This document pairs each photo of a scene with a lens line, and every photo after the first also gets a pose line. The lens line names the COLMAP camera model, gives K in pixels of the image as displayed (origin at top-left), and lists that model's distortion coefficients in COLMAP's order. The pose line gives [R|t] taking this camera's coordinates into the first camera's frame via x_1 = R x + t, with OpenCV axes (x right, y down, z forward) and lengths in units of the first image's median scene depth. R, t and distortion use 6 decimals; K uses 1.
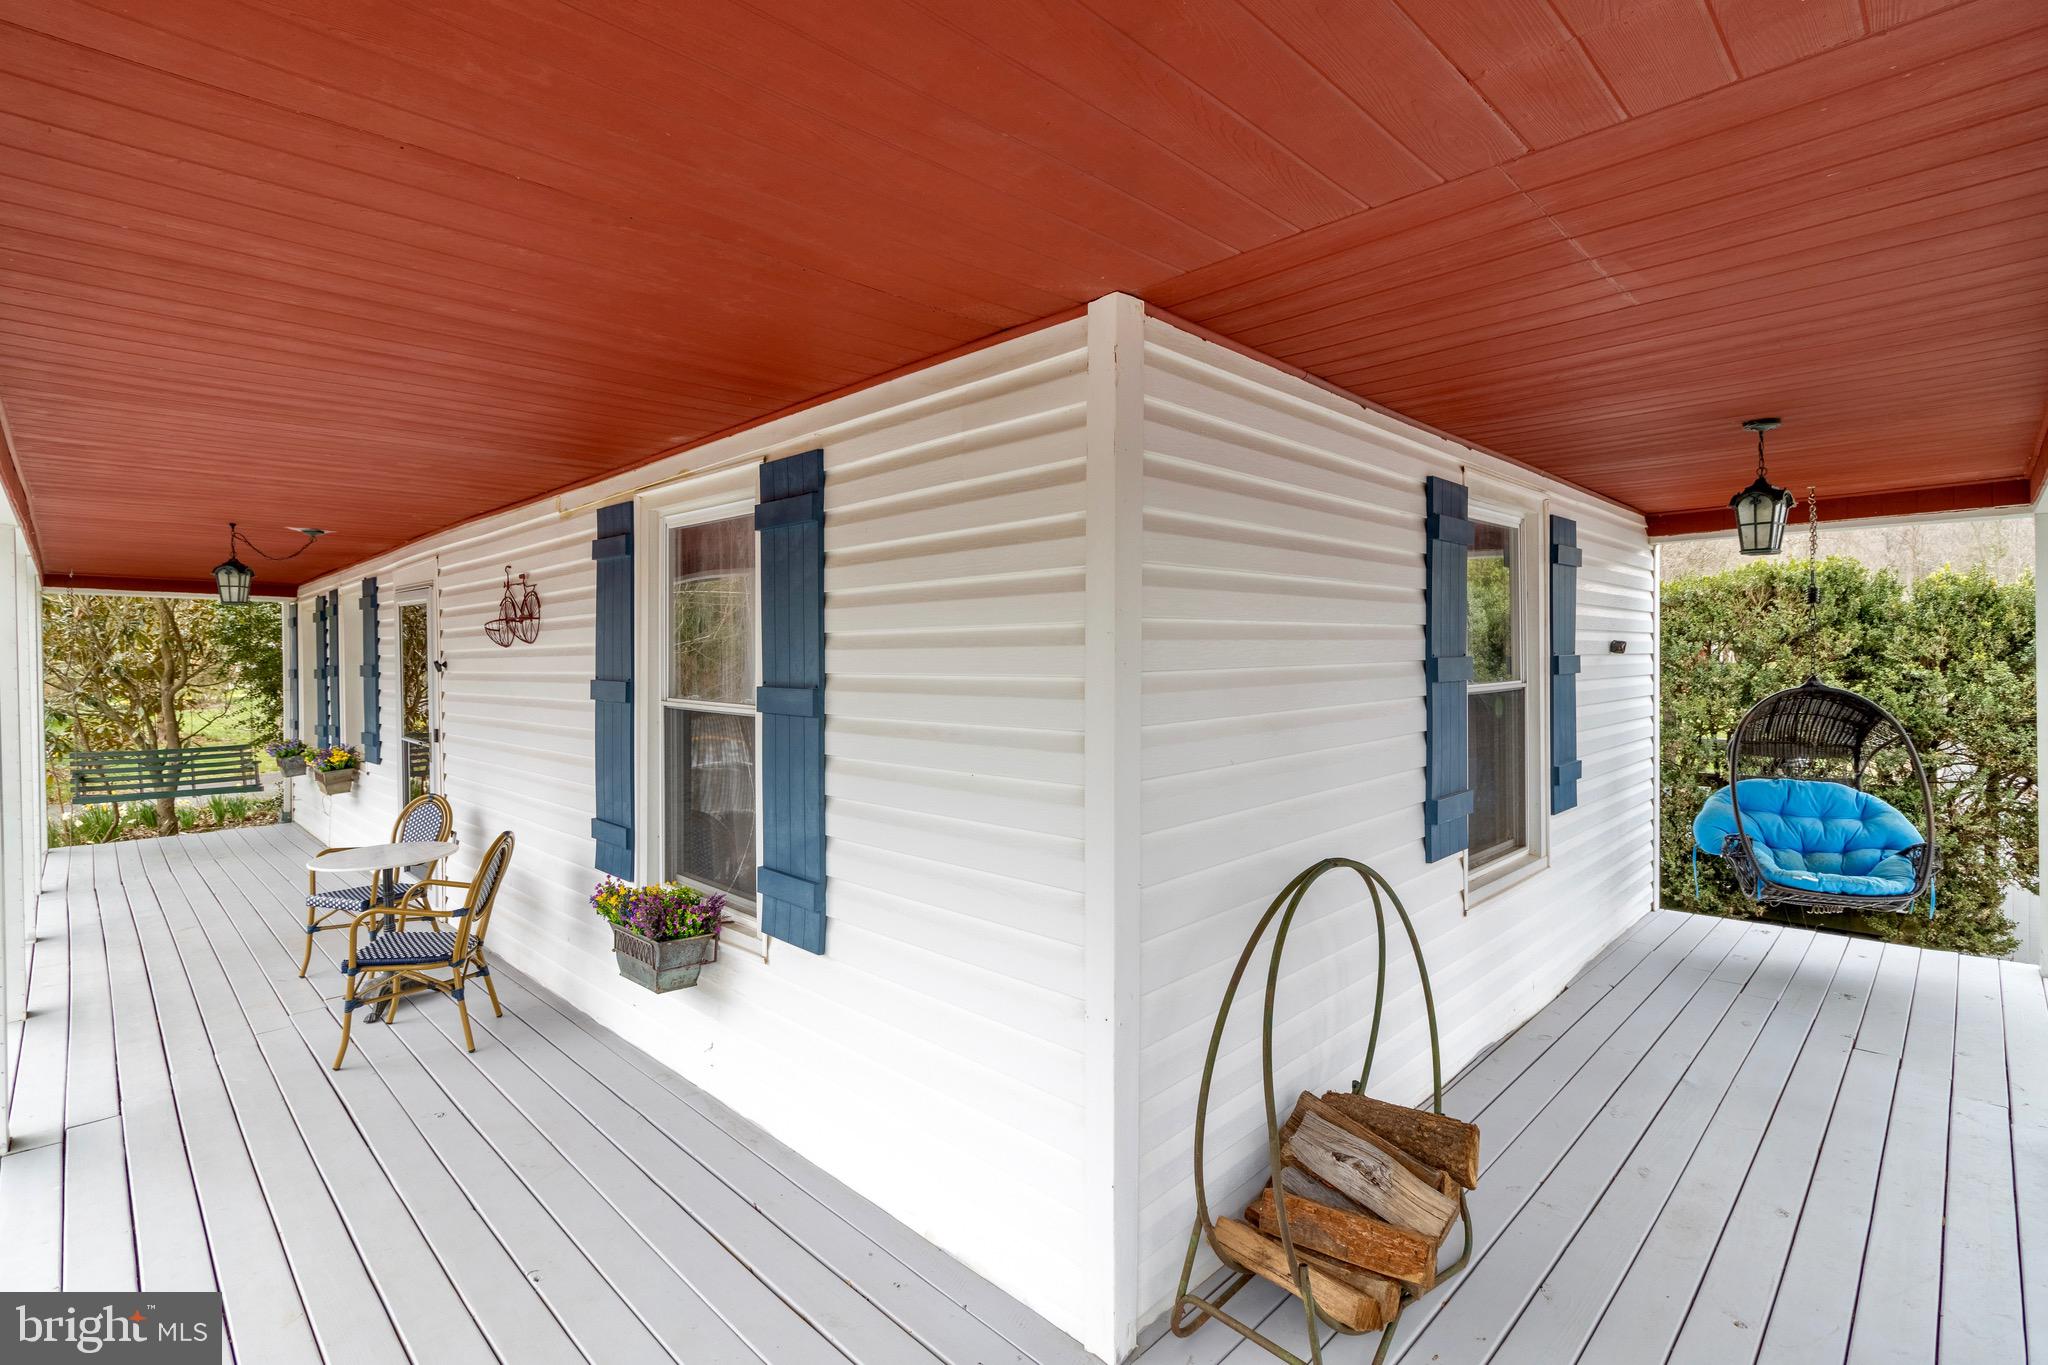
lens RADIAL K [[946.5, 0, 1027.0], [0, 946.5, 679.3], [0, 0, 1]] dist [0.003366, -0.000830]
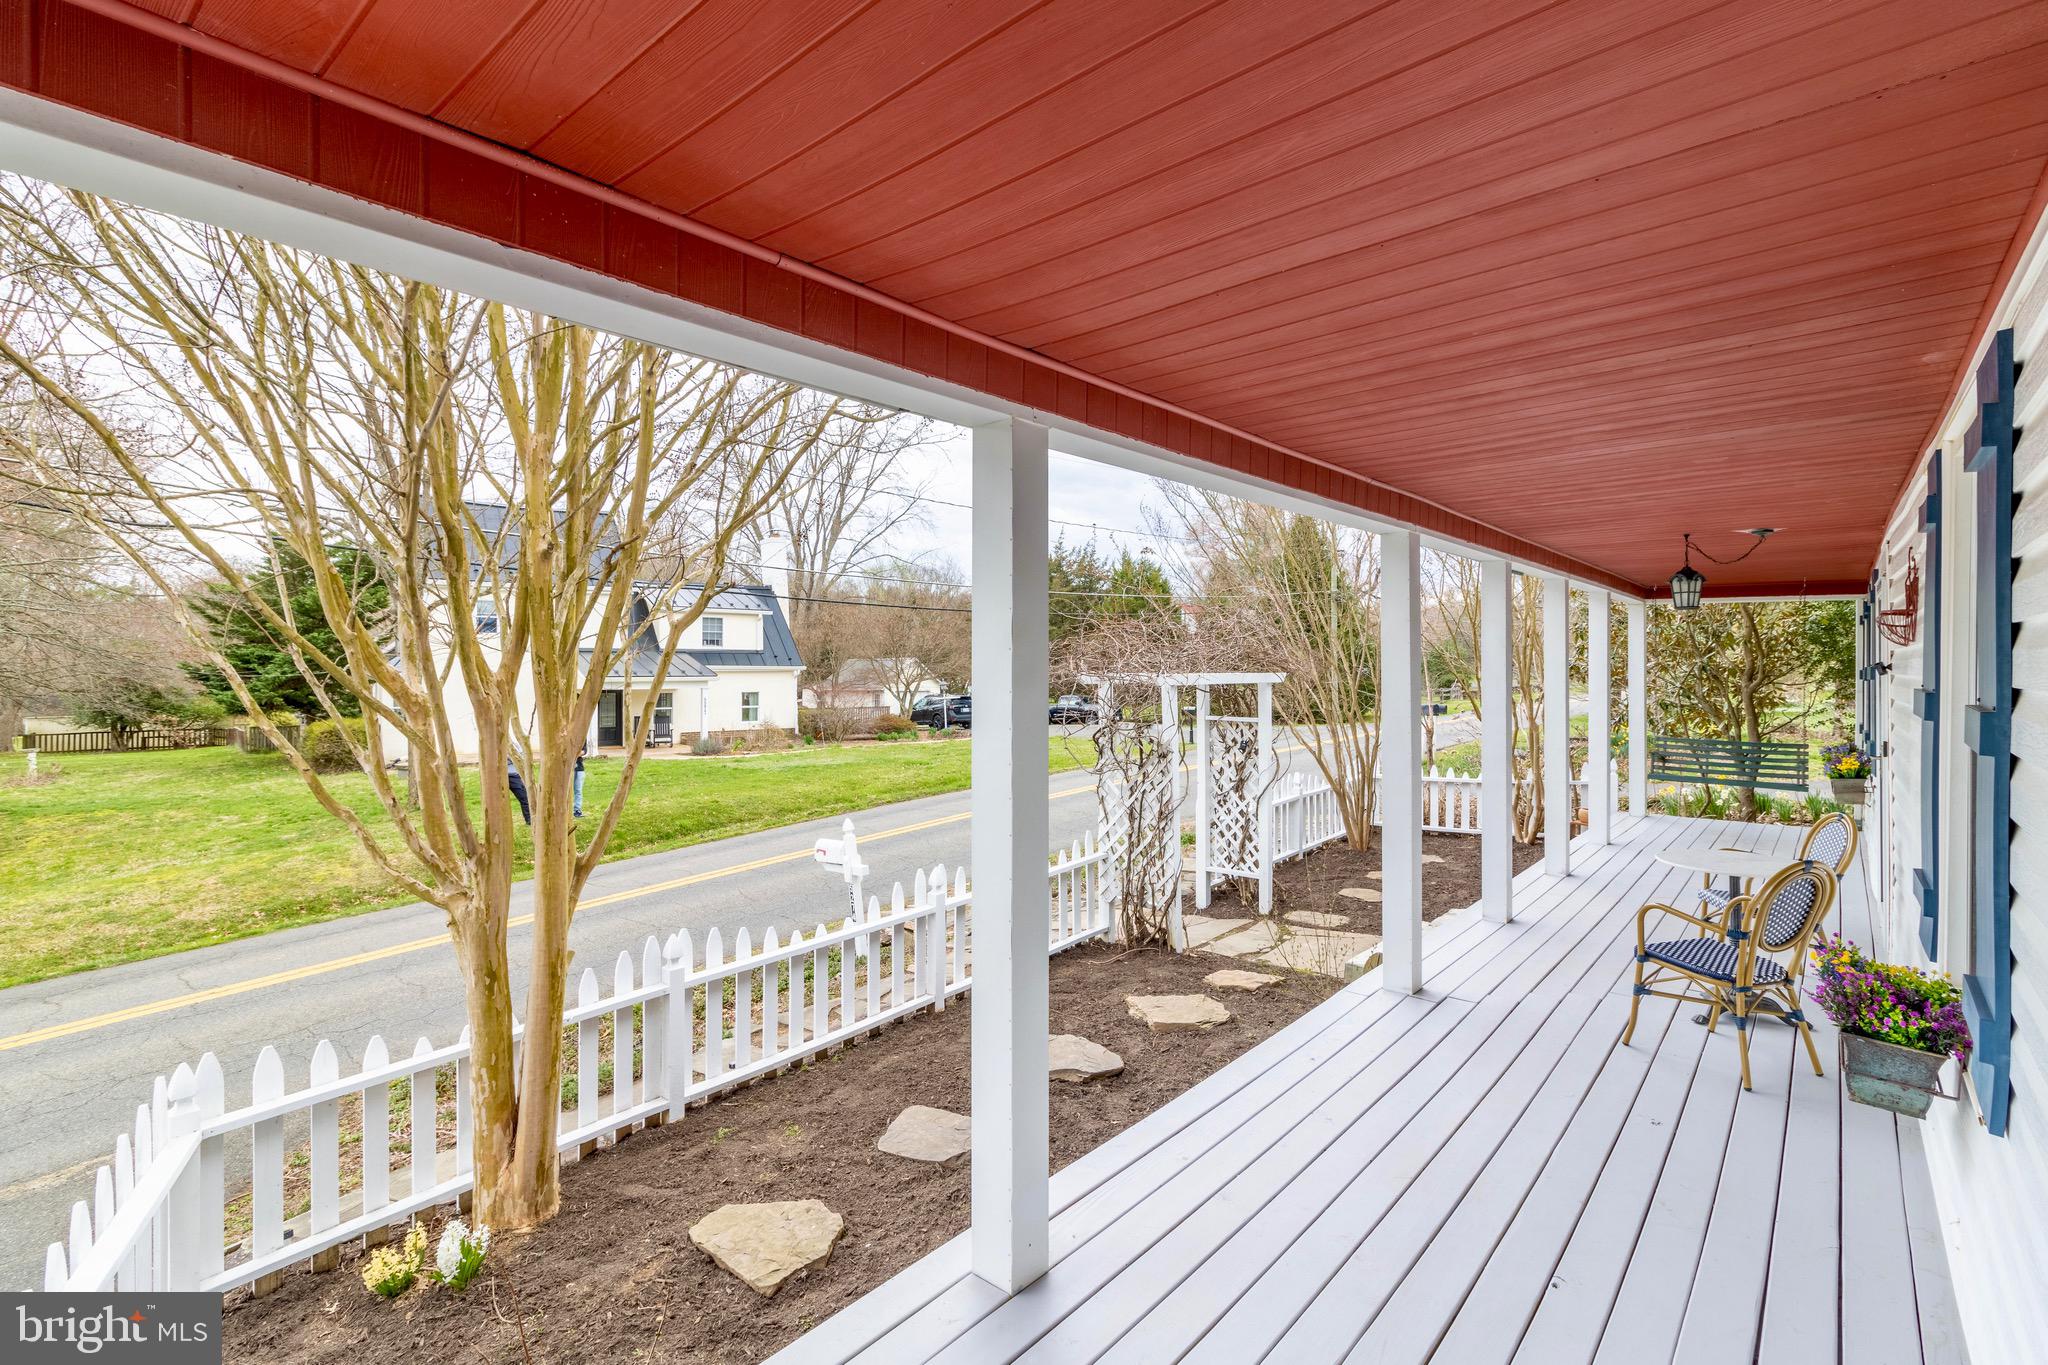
lens RADIAL K [[946.5, 0, 1025.5], [0, 946.5, 667.5], [0, 0, 1]] dist [0.003366, -0.000830]
pose [[0.062020, 0.013511, -0.997983, 0.190102], [-0.025757, 0.999597, 0.011932, -0.004657], [0.997742, 0.024965, 0.062343, 0.166592]]
